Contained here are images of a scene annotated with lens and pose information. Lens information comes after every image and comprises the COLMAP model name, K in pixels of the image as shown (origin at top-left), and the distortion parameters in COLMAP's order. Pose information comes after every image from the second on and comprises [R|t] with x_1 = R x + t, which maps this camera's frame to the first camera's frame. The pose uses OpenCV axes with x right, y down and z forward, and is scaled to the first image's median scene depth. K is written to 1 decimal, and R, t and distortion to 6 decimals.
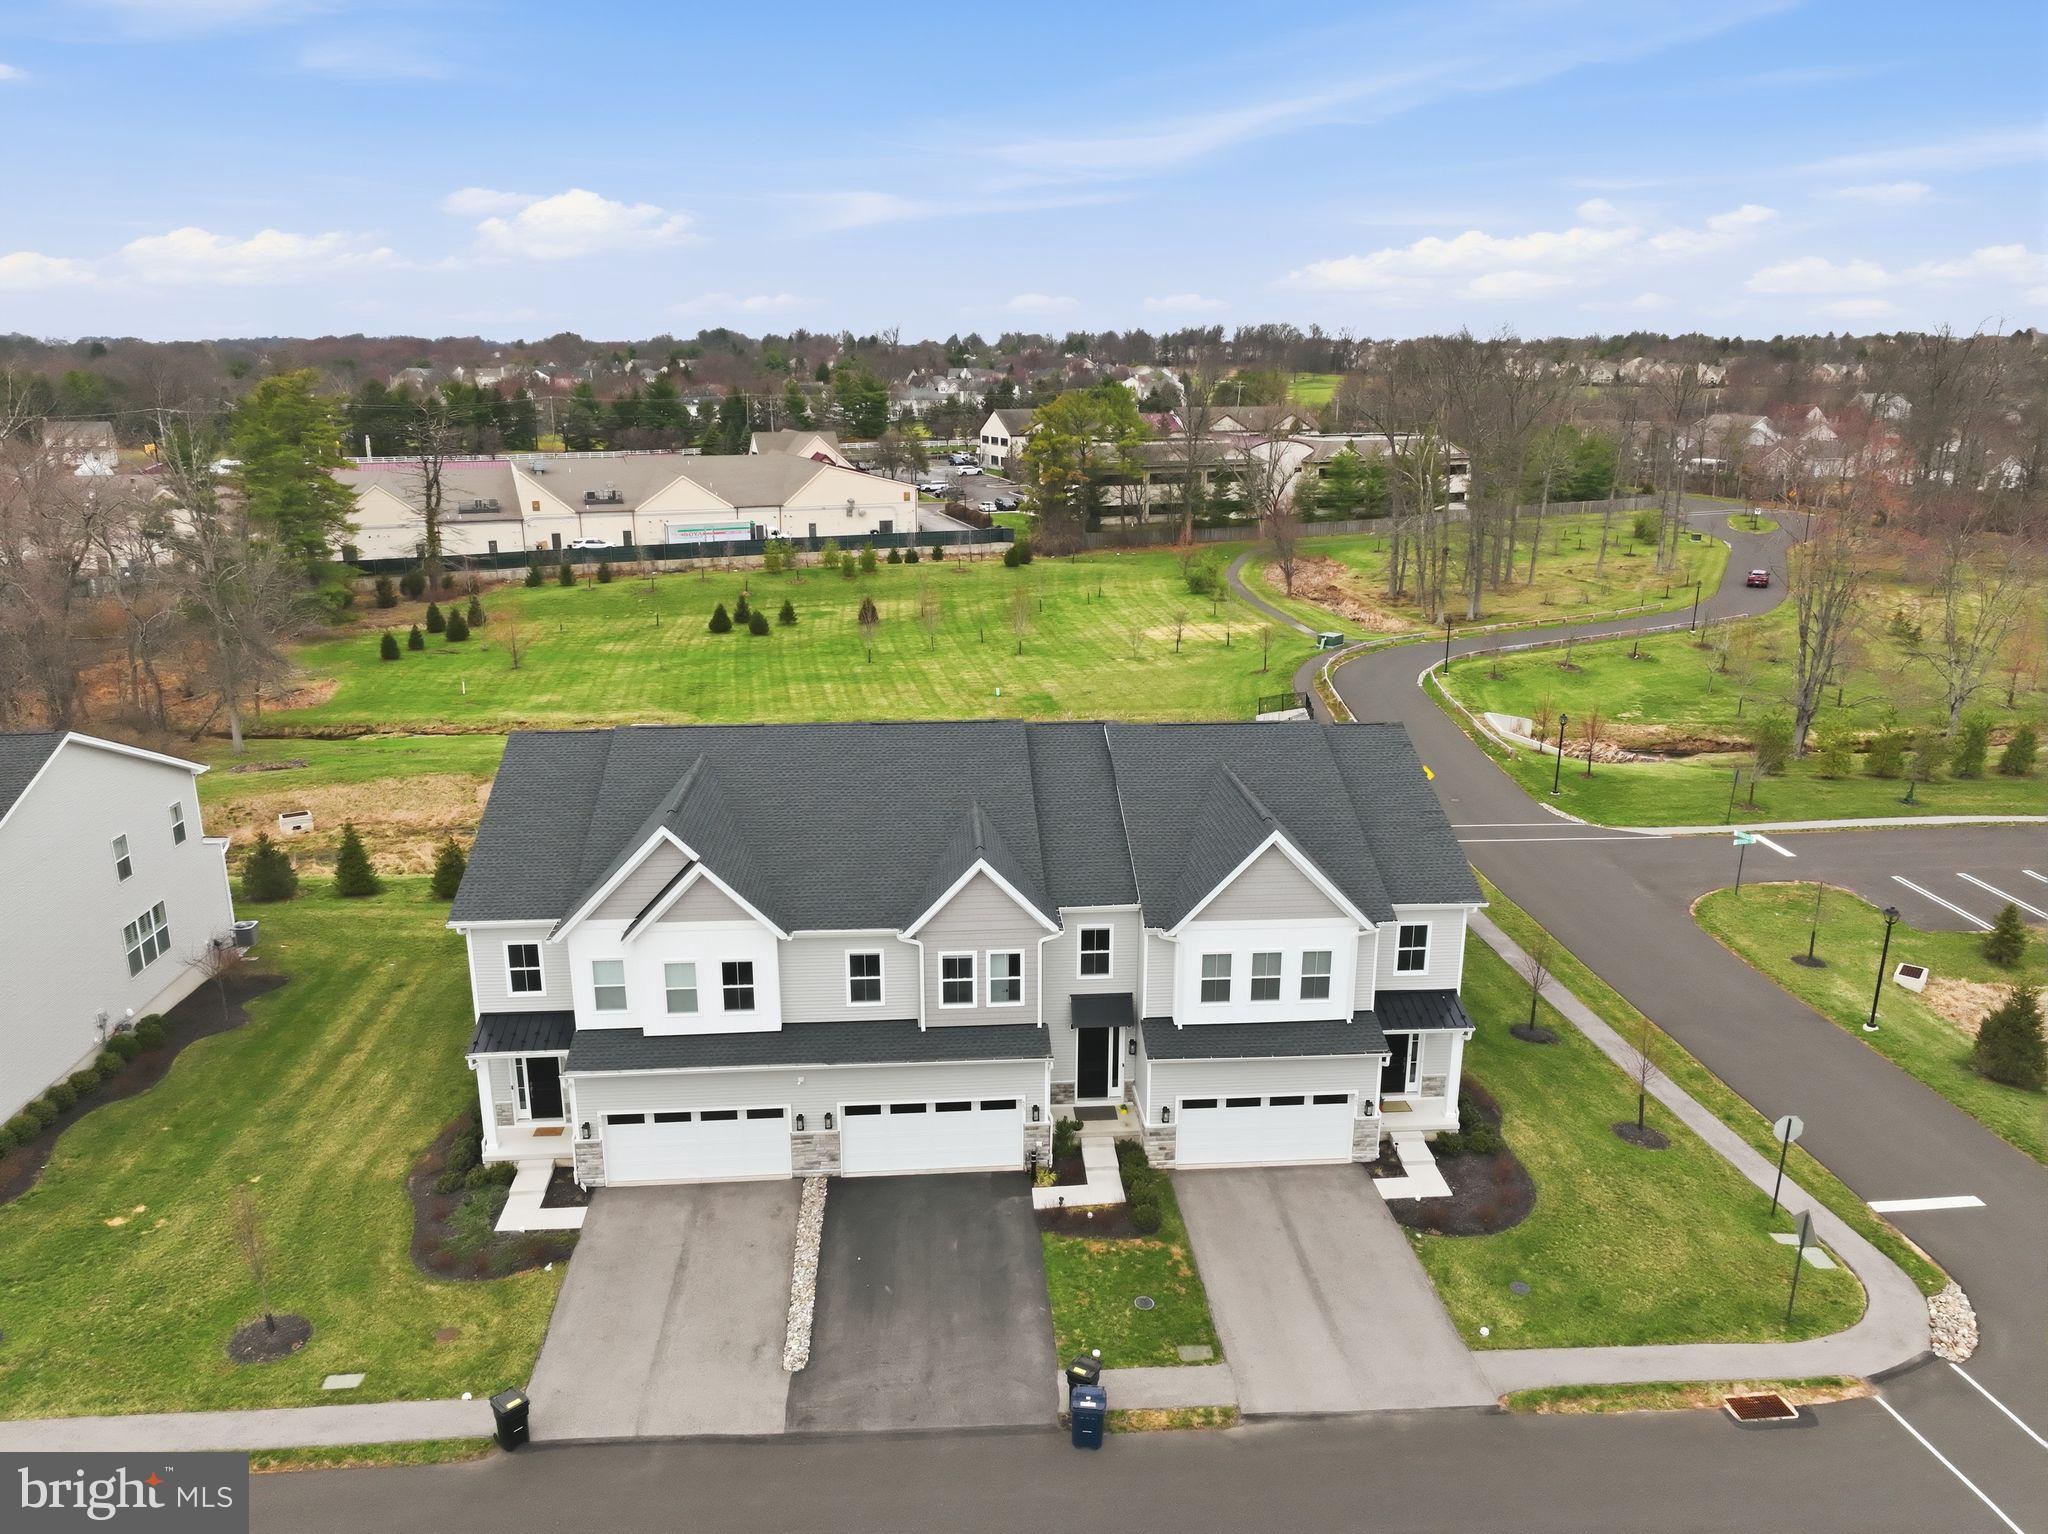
lens RADIAL K [[1437.9, 0, 1024.0], [0, 1437.9, 767.0], [0, 0, 1]] dist [0.007772, 0.004383]
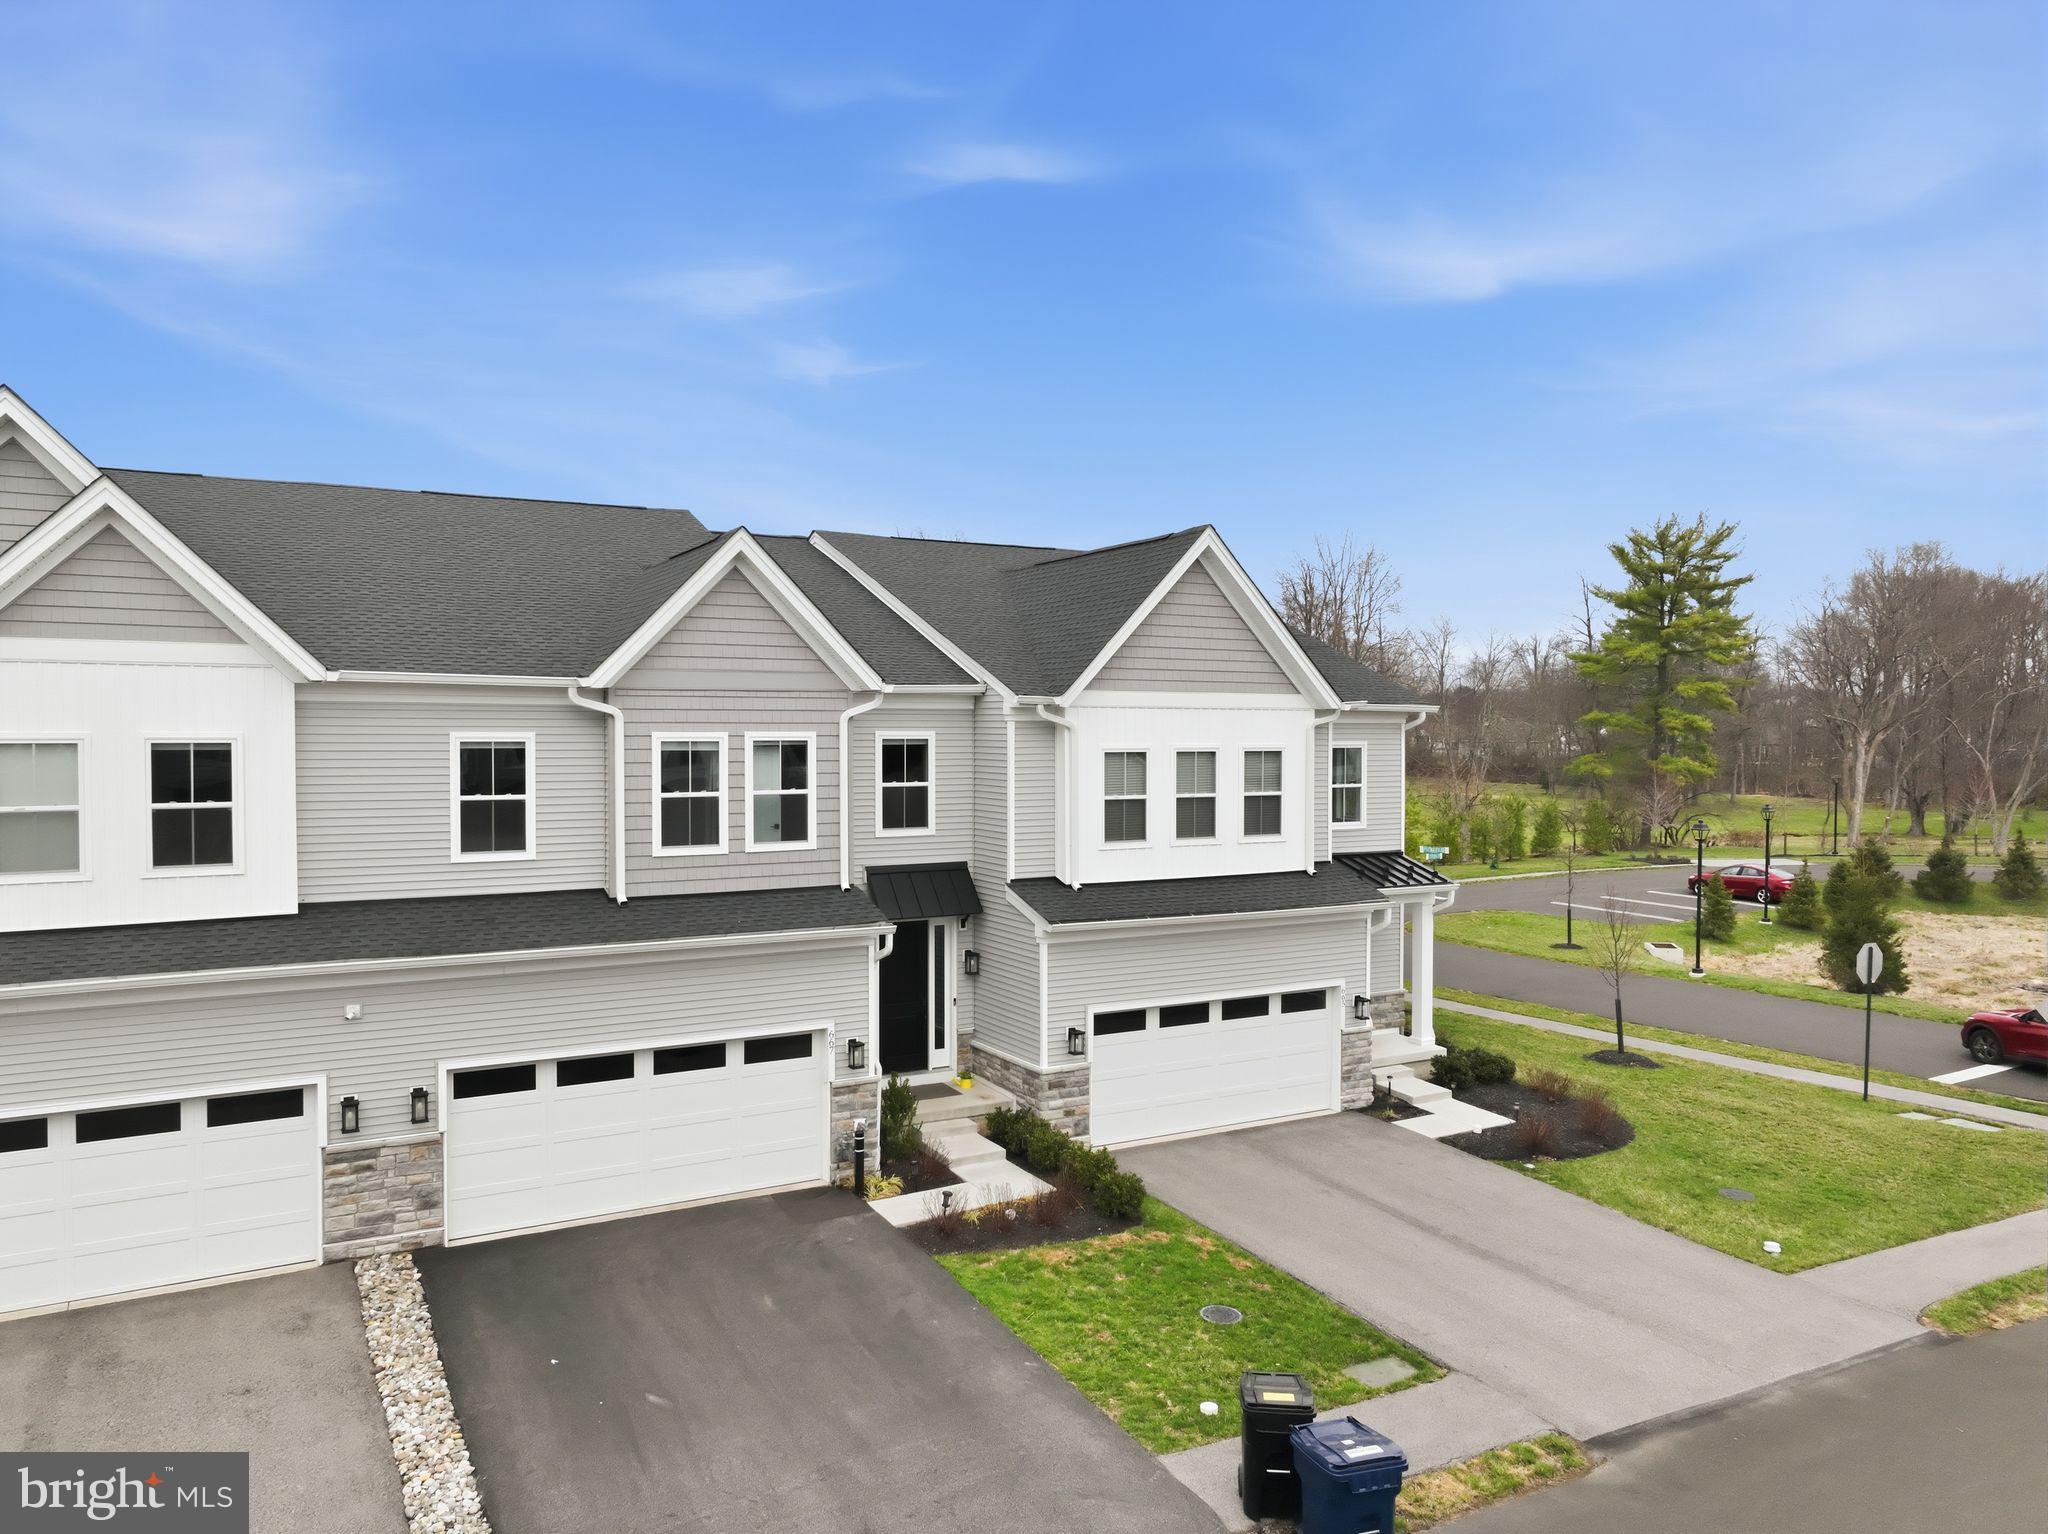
lens RADIAL K [[1437.9, 0, 1024.0], [0, 1437.9, 767.0], [0, 0, 1]] dist [0.007772, 0.004383]
pose [[0.908387, -0.012250, 0.417952, -0.149763], [0.114099, 0.968898, -0.219588, 0.261525], [-0.402262, 0.247159, 0.881531, 0.503130]]
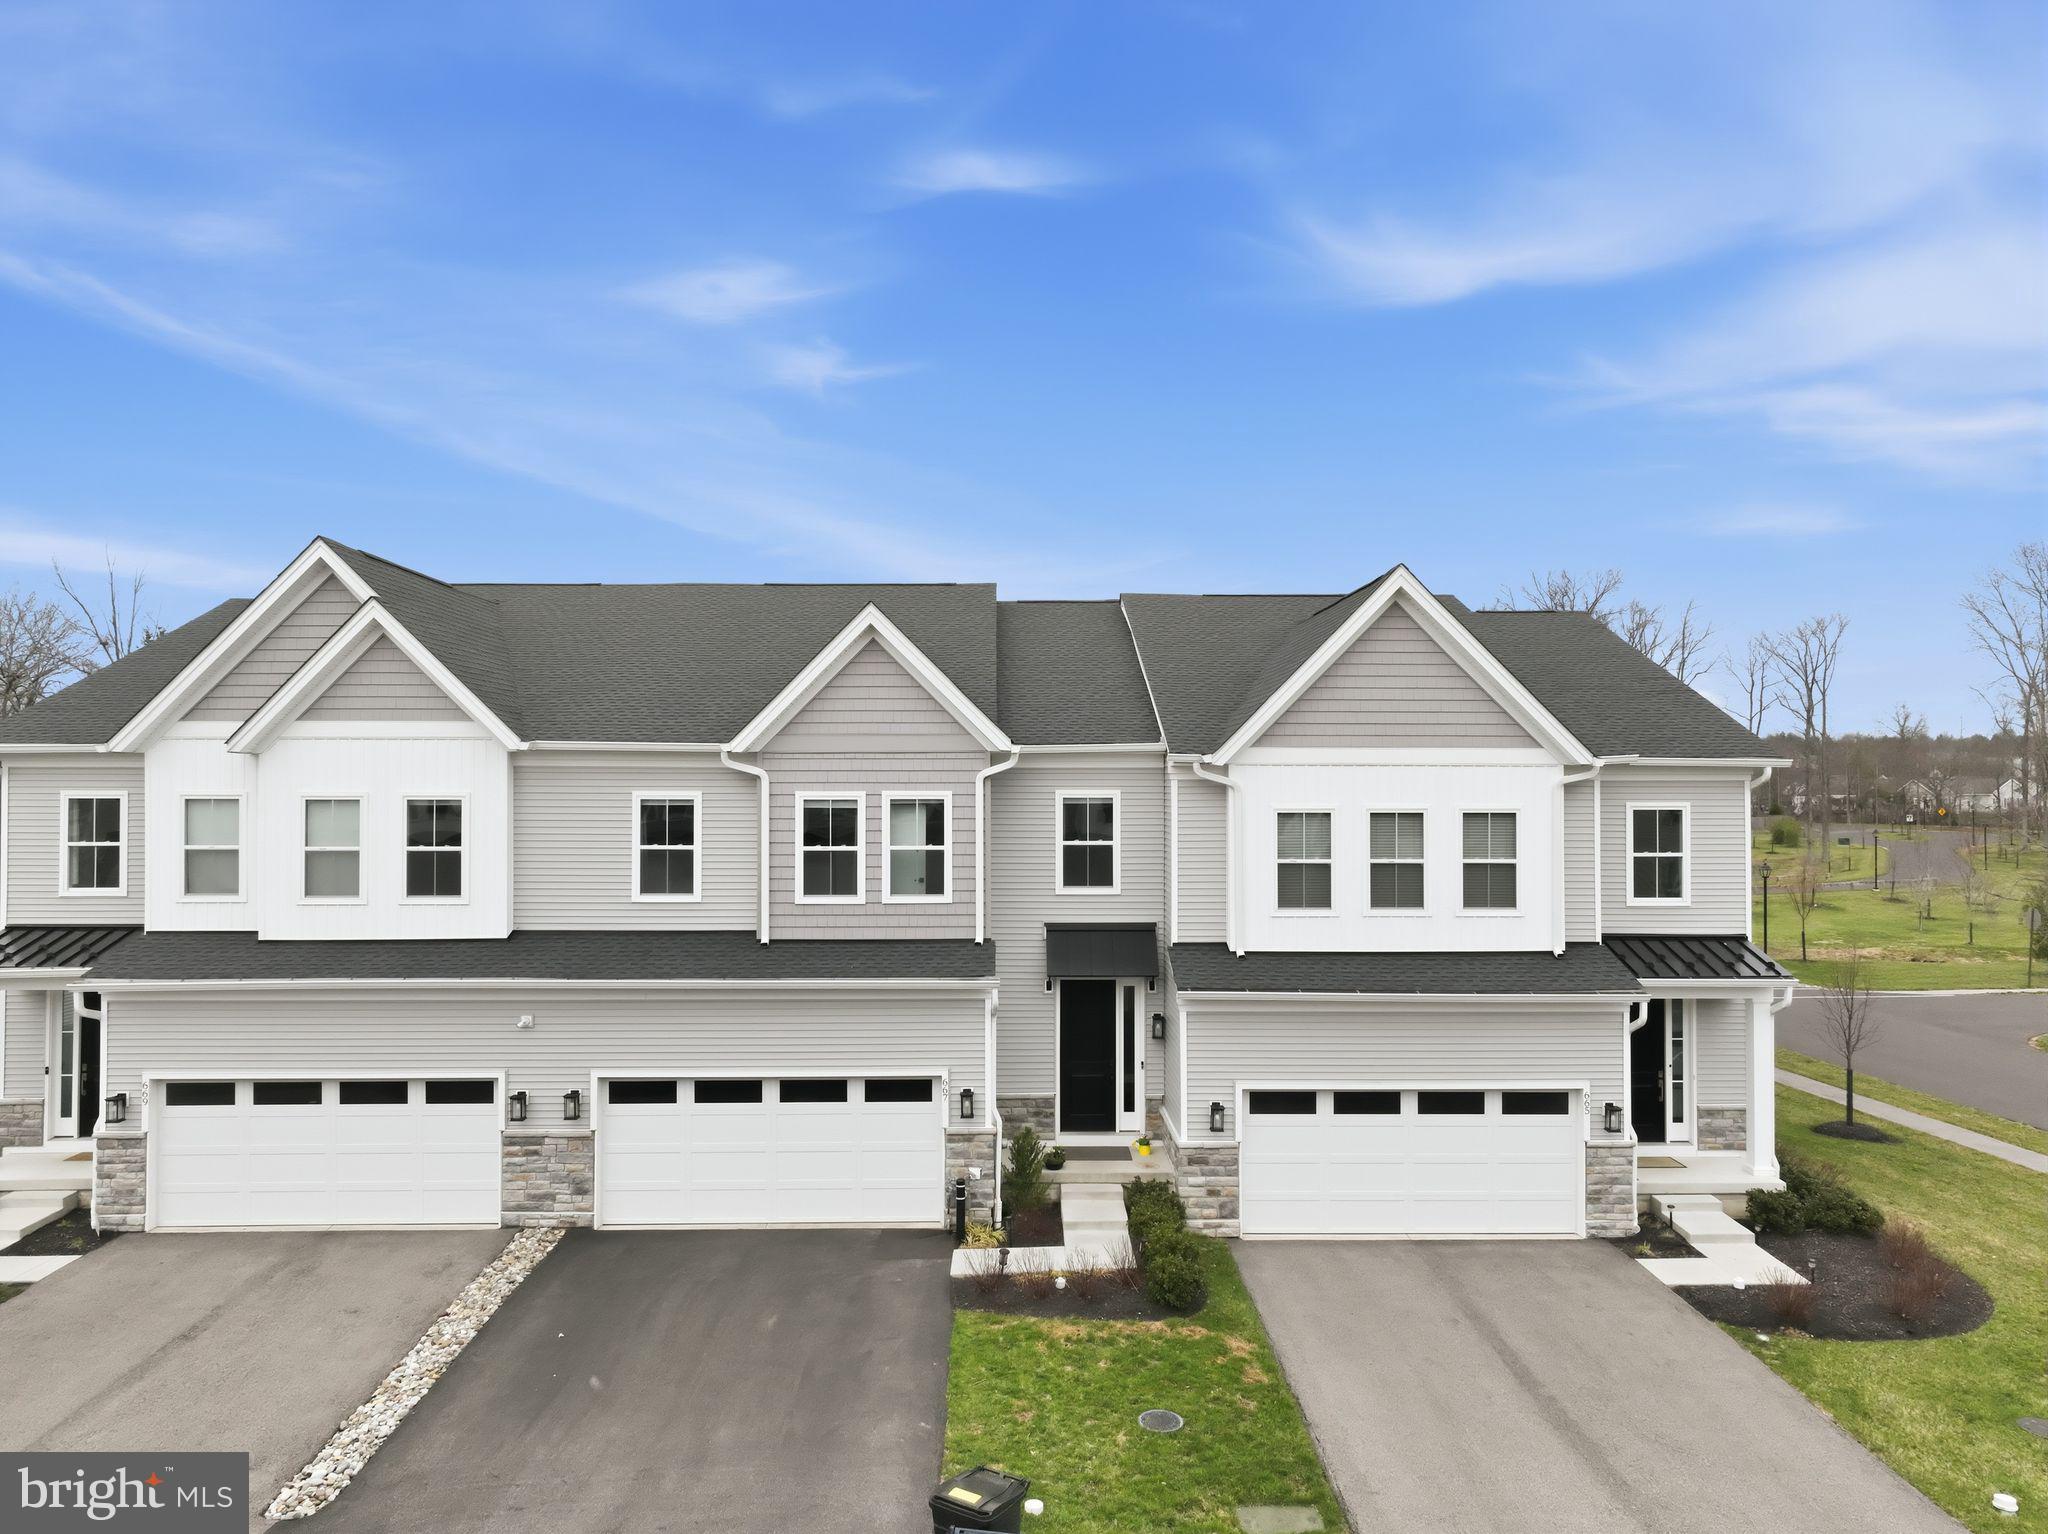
lens RADIAL K [[1437.9, 0, 1024.0], [0, 1437.9, 767.0], [0, 0, 1]] dist [0.007772, 0.004383]
pose [[0.998102, -0.002809, -0.061513, 0.061741], [-0.014740, 0.959016, -0.282969, 0.271749], [0.059787, 0.283339, 0.957154, 0.465295]]
